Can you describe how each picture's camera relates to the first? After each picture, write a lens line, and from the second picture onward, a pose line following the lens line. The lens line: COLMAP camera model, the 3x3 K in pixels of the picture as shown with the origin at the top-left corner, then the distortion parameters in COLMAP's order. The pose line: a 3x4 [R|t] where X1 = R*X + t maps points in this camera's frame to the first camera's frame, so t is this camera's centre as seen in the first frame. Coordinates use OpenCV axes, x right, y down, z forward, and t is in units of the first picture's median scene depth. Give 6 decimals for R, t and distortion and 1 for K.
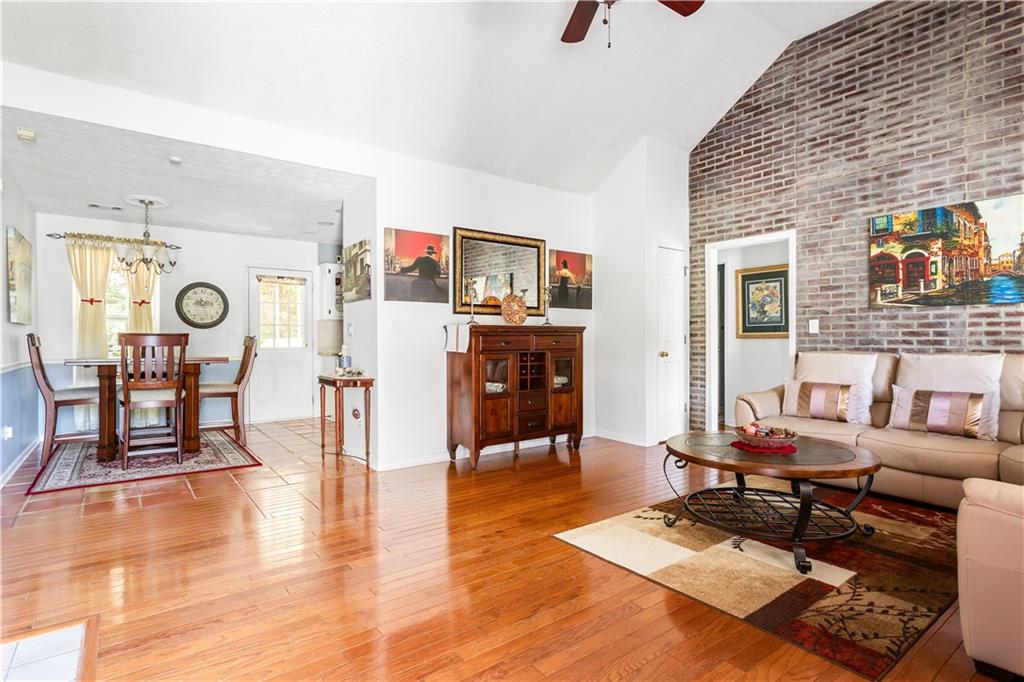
lens RADIAL K [[520.3, 0, 508.6], [0, 520.3, 340.0], [0, 0, 1]] dist [-0.002326, 0.002139]
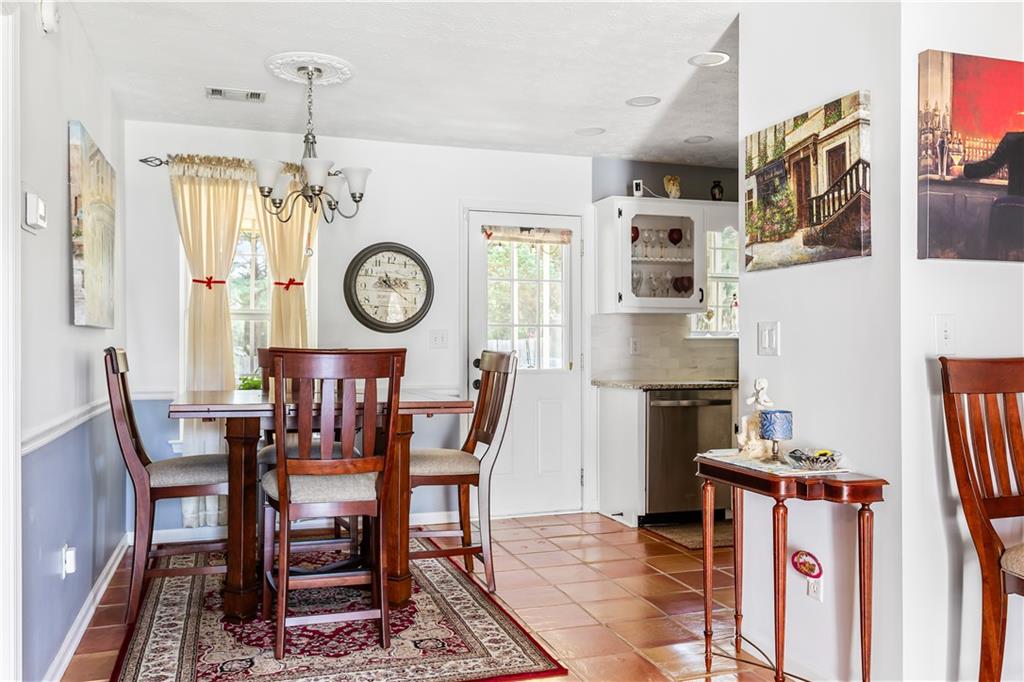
lens RADIAL K [[834.8, 0, 511.4], [0, 834.8, 343.2], [0, 0, 1]] dist [0.014361, -0.008820]
pose [[0.951547, 0.003781, -0.307480, -0.309026], [-0.004087, 0.999992, -0.000351, -0.016695], [0.307476, 0.001590, 0.951555, 0.355686]]
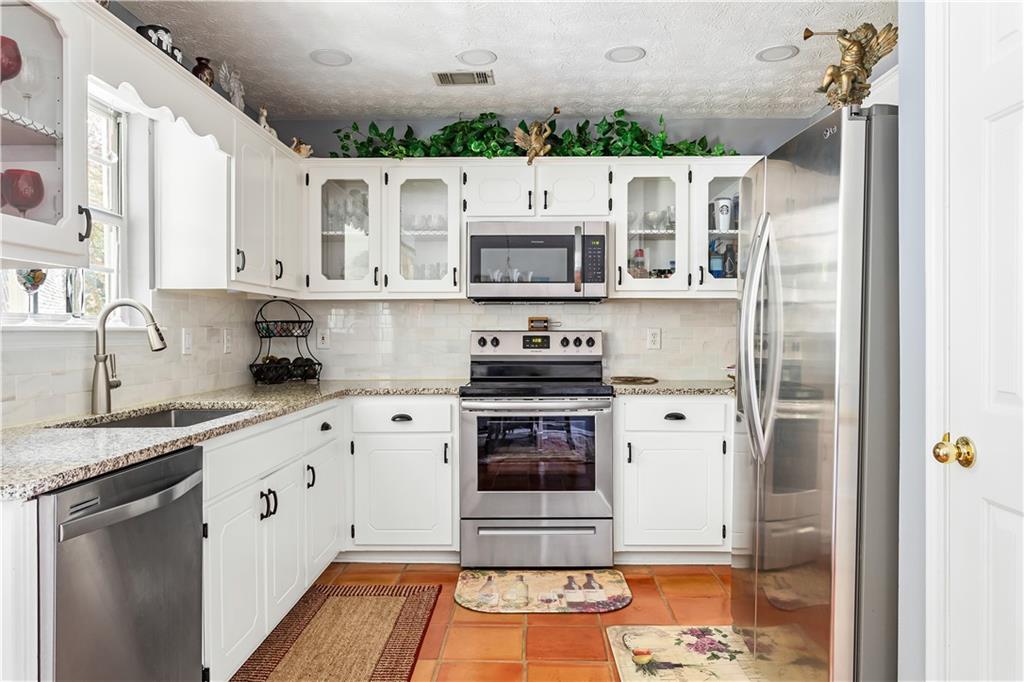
lens RADIAL K [[689.8, 0, 513.1], [0, 689.8, 339.4], [0, 0, 1]] dist [-0.004959, -0.000194]
pose [[0.623589, -0.006660, 0.781724, -0.588044], [-0.000141, 0.999963, 0.008632, -0.022365], [-0.781752, -0.005493, 0.623565, 1.151878]]
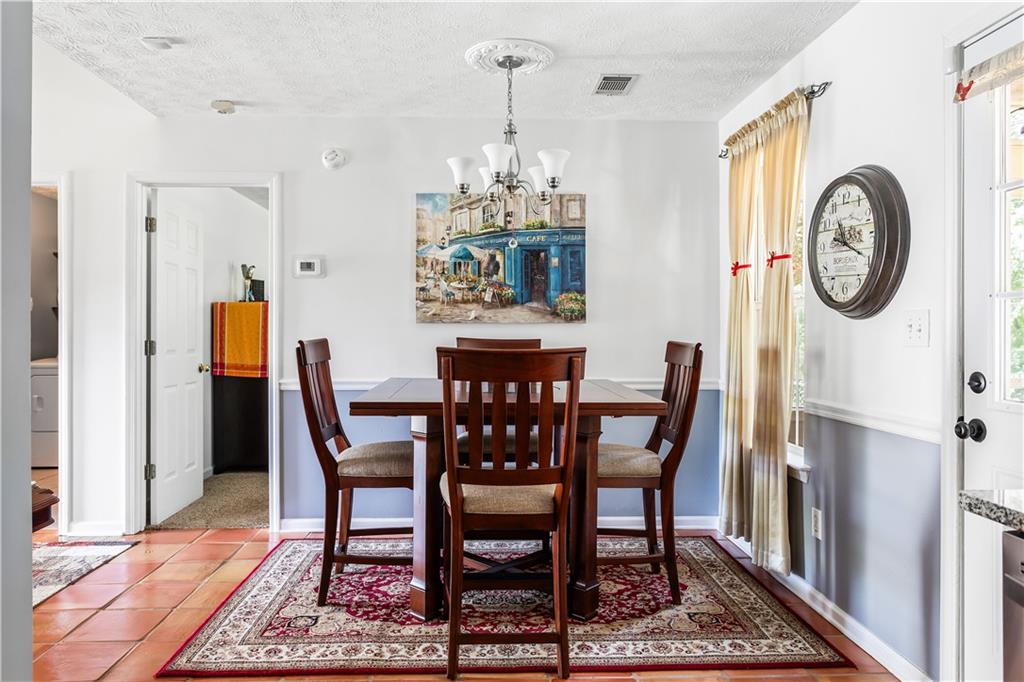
lens RADIAL K [[689.8, 0, 509.3], [0, 689.8, 337.8], [0, 0, 1]] dist [-0.004959, -0.000194]
pose [[-0.562515, 0.008719, -0.826741, -0.192998], [-0.000640, 0.999940, 0.010981, -0.021438], [0.826787, 0.006706, -0.562475, 1.482716]]
